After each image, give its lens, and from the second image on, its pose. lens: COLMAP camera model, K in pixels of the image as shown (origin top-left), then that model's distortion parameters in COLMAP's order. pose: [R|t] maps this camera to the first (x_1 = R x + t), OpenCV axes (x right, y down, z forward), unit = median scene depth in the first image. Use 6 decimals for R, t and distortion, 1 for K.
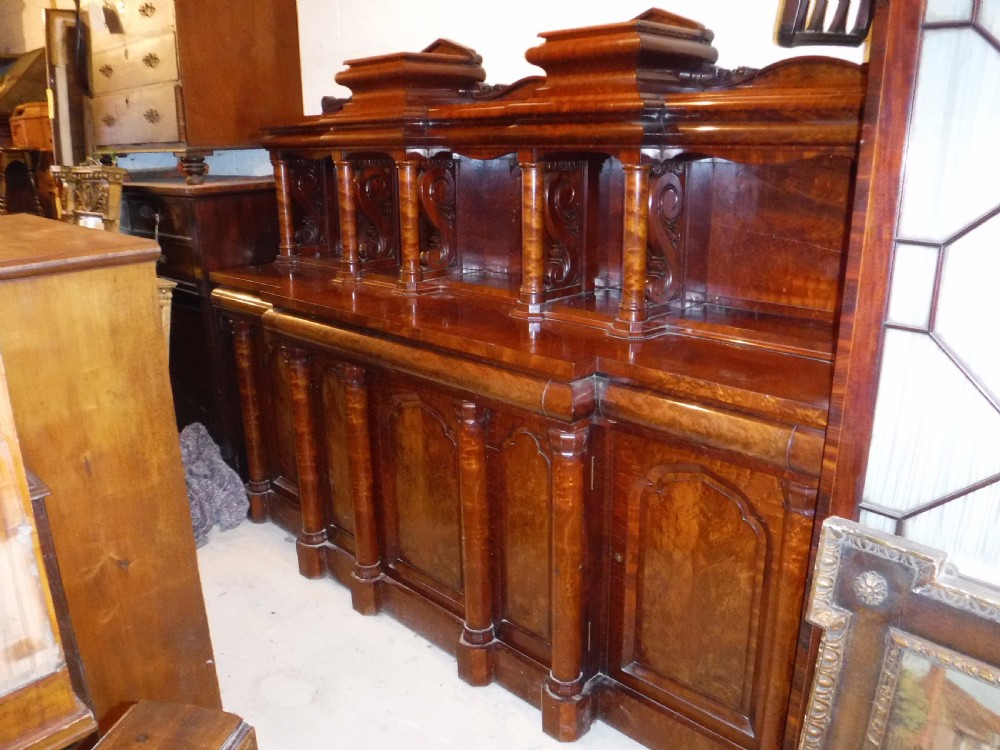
lens RADIAL K [[819.8, 0, 487.8], [0, 819.8, 368.0], [0, 0, 1]] dist [-0.109588, 0.046436]
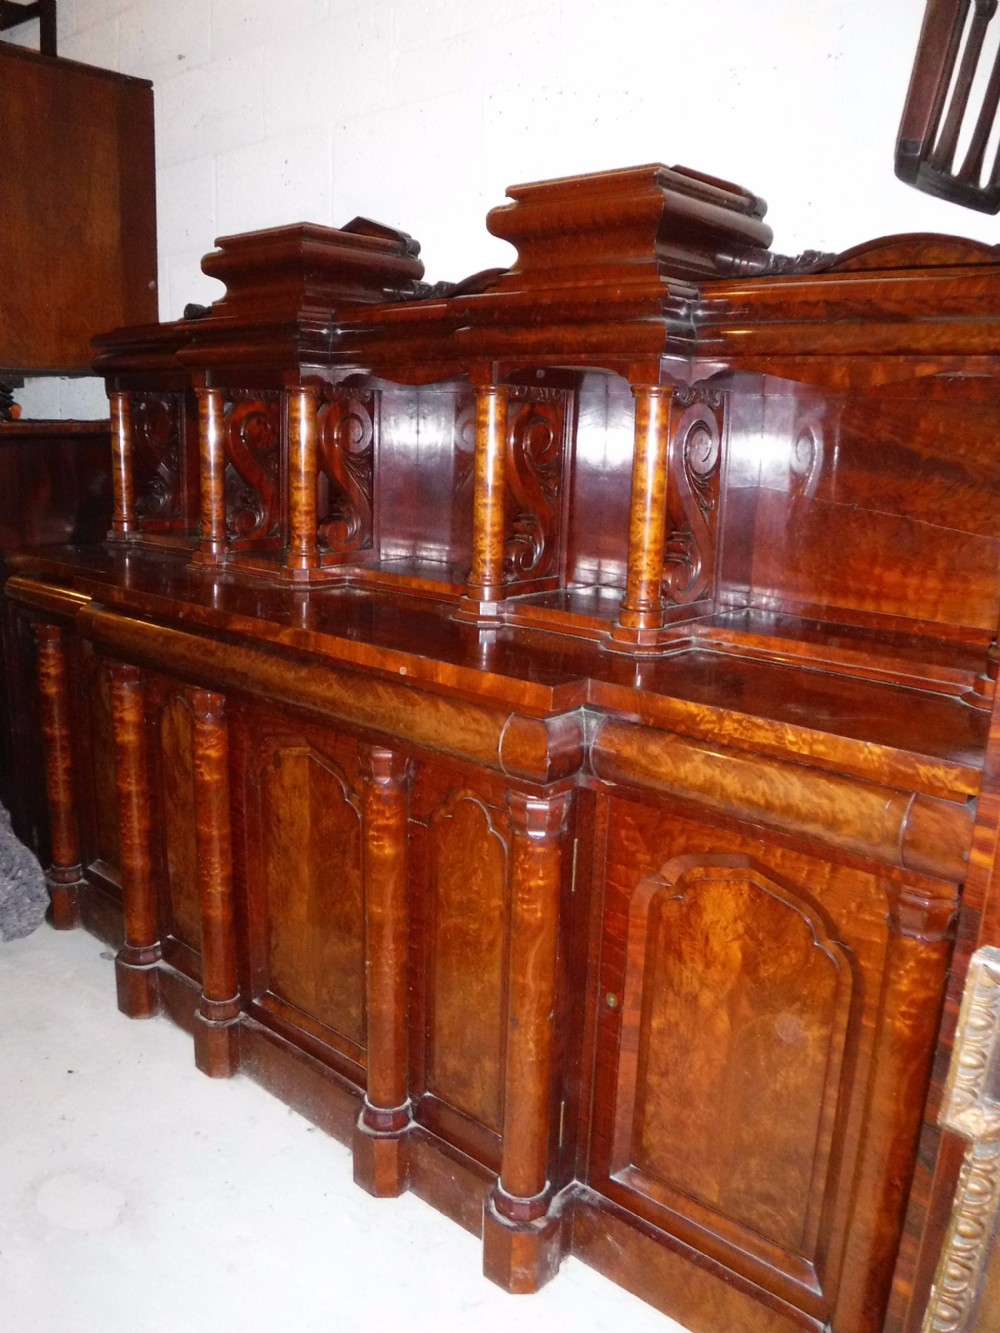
lens RADIAL K [[1092.8, 0, 475.9], [0, 1092.8, 653.4], [0, 0, 1]] dist [-0.109588, 0.046436]
pose [[0.998031, 0.030613, 0.054749, 0.001061], [-0.027131, 0.997629, -0.063246, 0.018499], [-0.056555, 0.061636, 0.996495, 0.141463]]
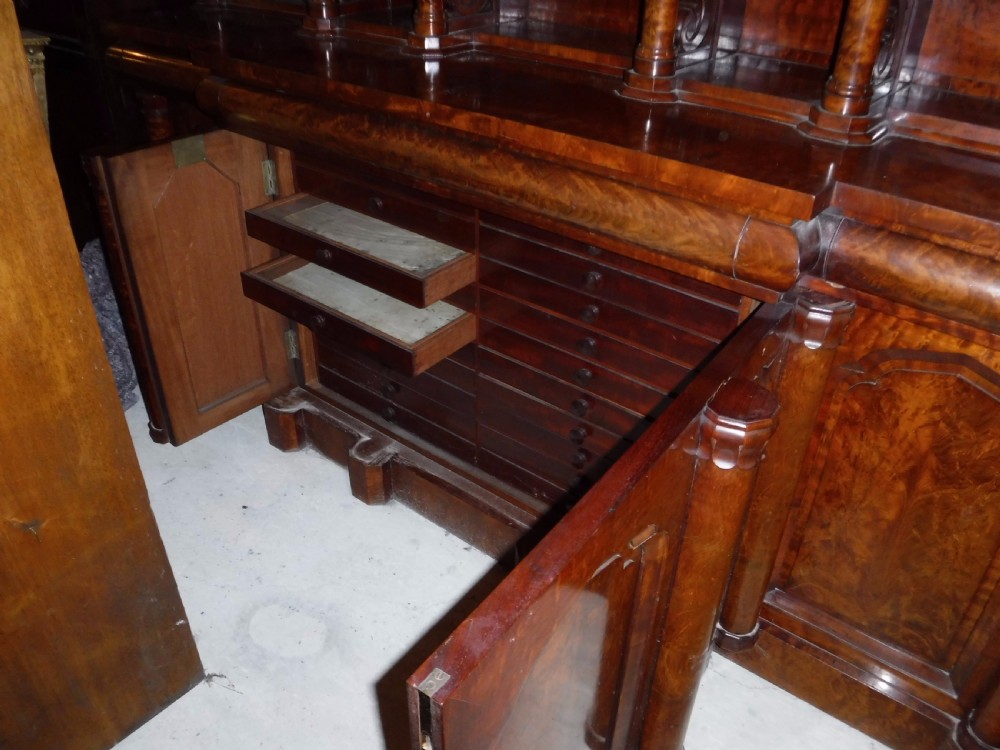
lens RADIAL K [[819.8, 0, 495.2], [0, 819.8, 373.6], [0, 0, 1]] dist [-0.109588, 0.046436]
pose [[0.992016, -0.033734, 0.121516, -0.154915], [-0.002854, 0.957307, 0.289059, -0.039366], [-0.126079, -0.287098, 0.949568, 0.369978]]
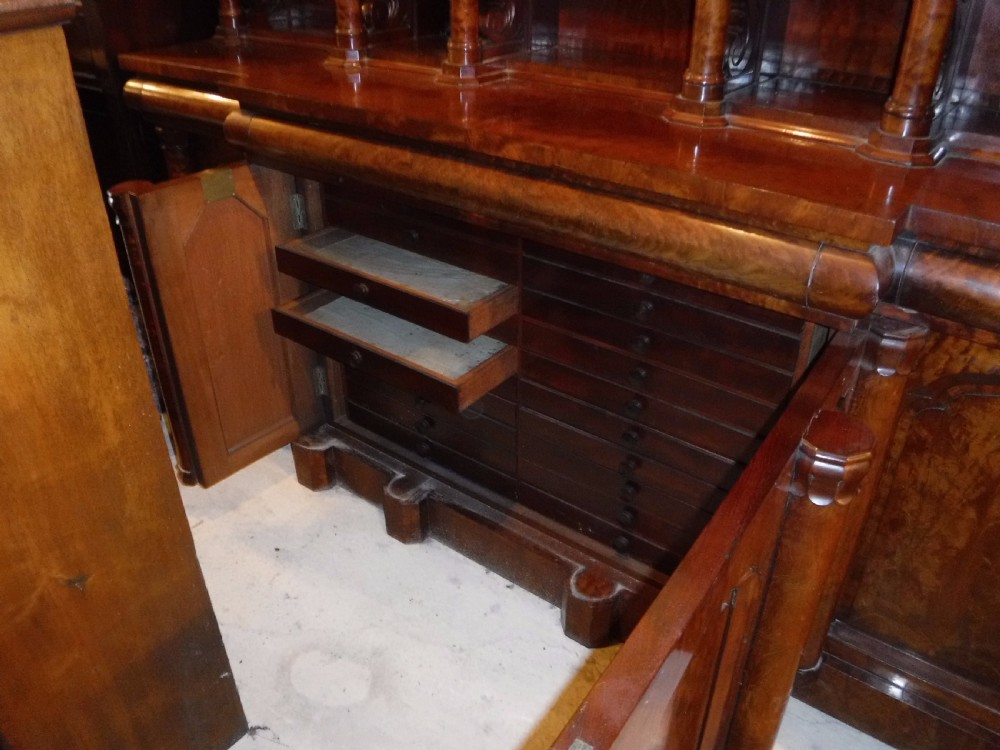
lens RADIAL K [[819.8, 0, 498.3], [0, 819.8, 376.1], [0, 0, 1]] dist [-0.109588, 0.046436]
pose [[0.989797, -0.054806, 0.131519, -0.196959], [0.018737, 0.965113, 0.261163, -0.041192], [-0.141244, -0.256034, 0.956293, 0.395701]]
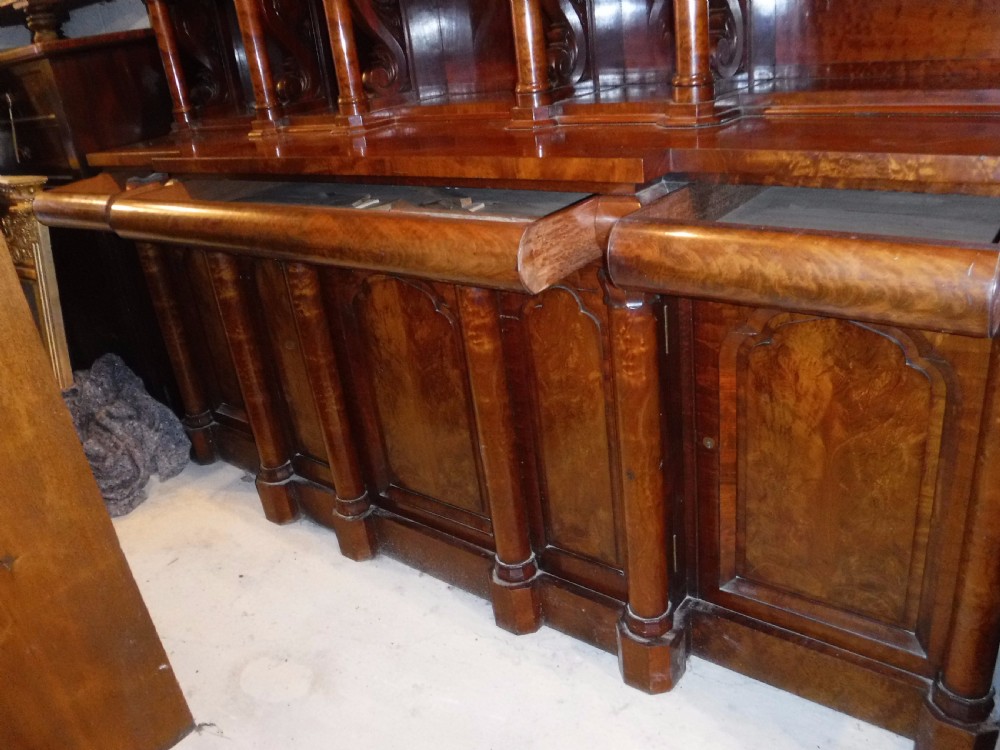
lens RADIAL K [[819.8, 0, 490.4], [0, 819.8, 373.3], [0, 0, 1]] dist [-0.109588, 0.046436]
pose [[0.987974, -0.141960, 0.061277, -0.060409], [0.132543, 0.981640, 0.137168, 0.045547], [-0.079625, -0.127397, 0.988651, 0.293811]]
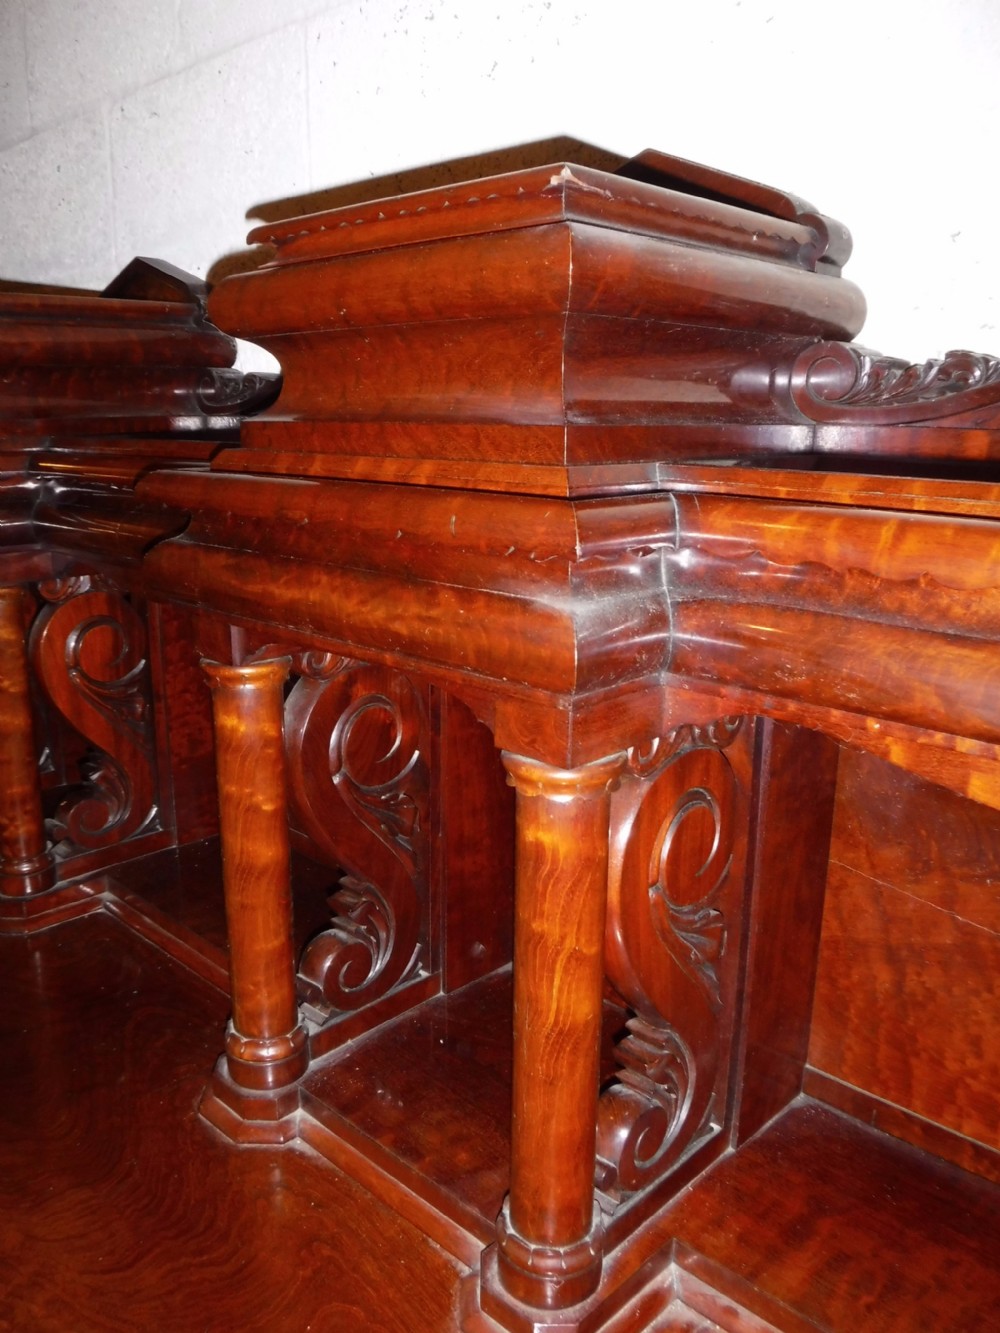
lens RADIAL K [[1092.8, 0, 474.4], [0, 1092.8, 675.0], [0, 0, 1]] dist [-0.109588, 0.046436]
pose [[0.999831, 0.014568, 0.011205, 0.135290], [-0.014199, 0.999378, -0.032288, -0.232319], [-0.011668, 0.032123, 0.999416, 0.590061]]
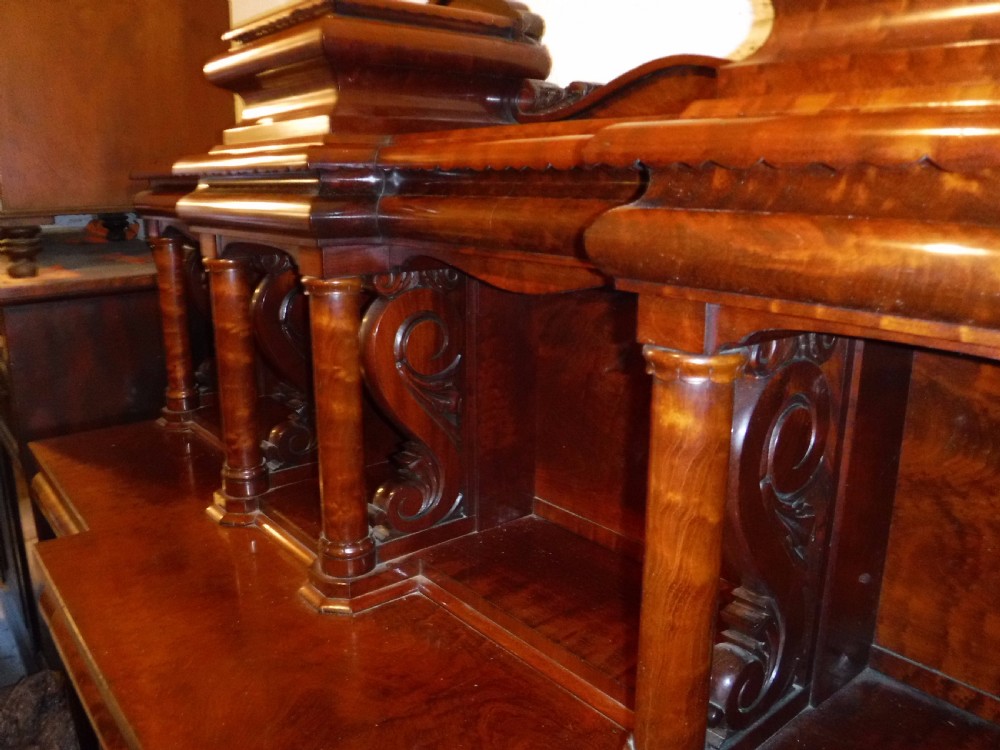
lens RADIAL K [[819.8, 0, 491.3], [0, 819.8, 379.0], [0, 0, 1]] dist [-0.109588, 0.046436]
pose [[0.995253, 0.038937, -0.089198, 0.012875], [-0.041788, 0.998666, -0.030326, -0.229557], [0.087898, 0.033909, 0.995552, 0.726948]]
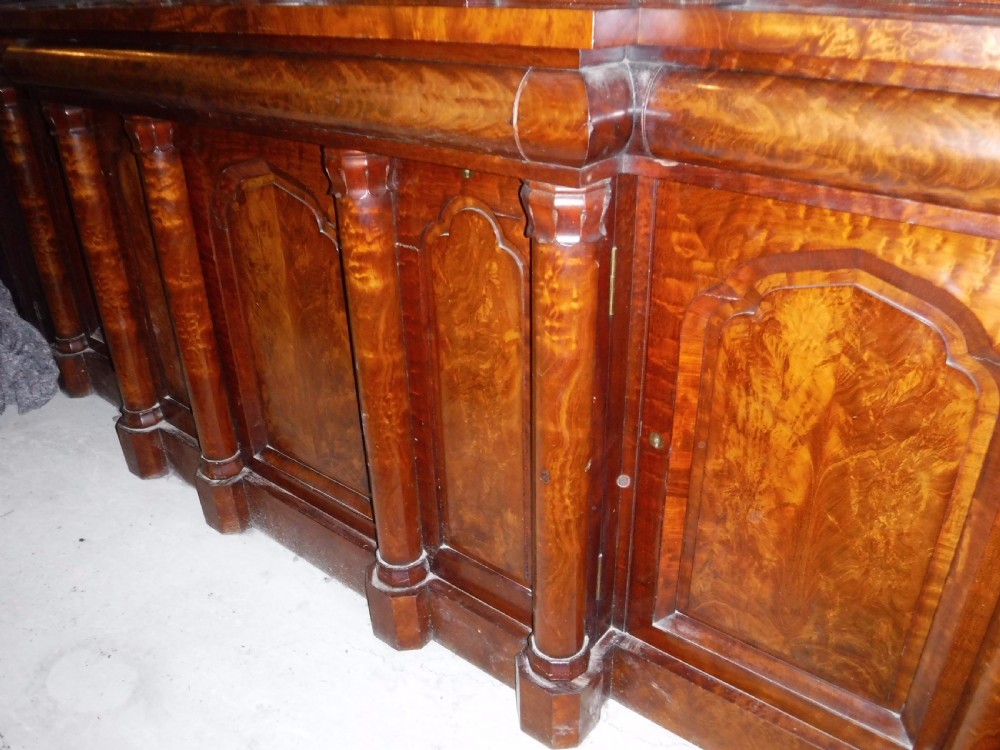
lens RADIAL K [[819.8, 0, 494.0], [0, 819.8, 372.2], [0, 0, 1]] dist [-0.109588, 0.046436]
pose [[0.993093, -0.058622, 0.101637, 0.003329], [0.037023, 0.978549, 0.202659, 0.072048], [-0.111337, -0.197496, 0.973961, 0.468462]]
